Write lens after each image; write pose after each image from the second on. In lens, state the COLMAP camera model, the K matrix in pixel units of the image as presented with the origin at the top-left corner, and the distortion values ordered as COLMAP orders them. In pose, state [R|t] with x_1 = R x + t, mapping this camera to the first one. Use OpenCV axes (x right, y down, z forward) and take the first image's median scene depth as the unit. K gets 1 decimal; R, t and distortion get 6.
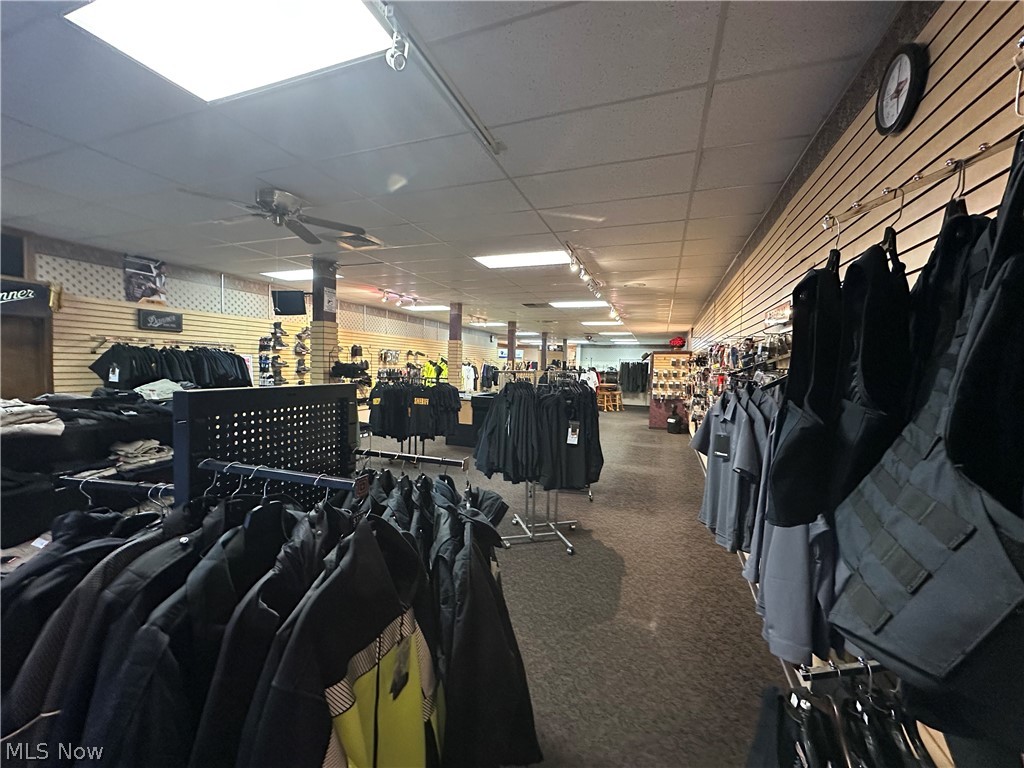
lens RADIAL K [[405.7, 0, 512.9], [0, 405.7, 387.9], [0, 0, 1]] dist [-0.003580, 0.000457]
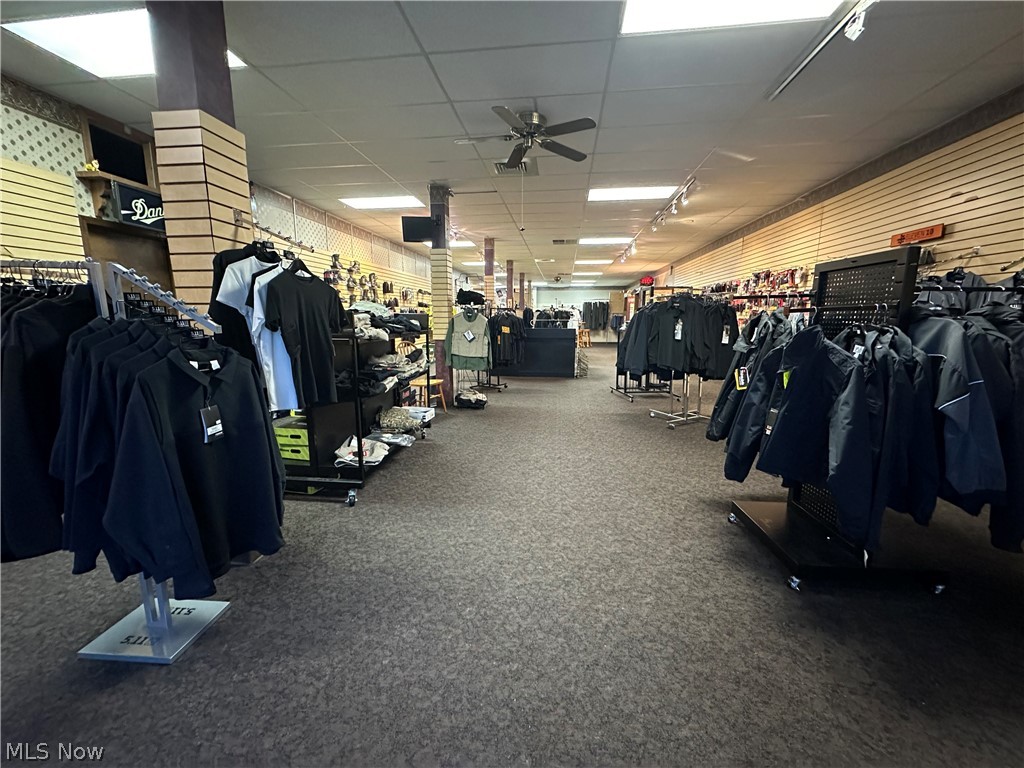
lens RADIAL K [[405.7, 0, 516.1], [0, 405.7, 382.1], [0, 0, 1]] dist [-0.003580, 0.000457]
pose [[0.976791, -0.058803, 0.205967, -0.329527], [0.035275, 0.992612, 0.116094, 0.035888], [-0.211272, -0.106134, 0.971648, -0.044844]]
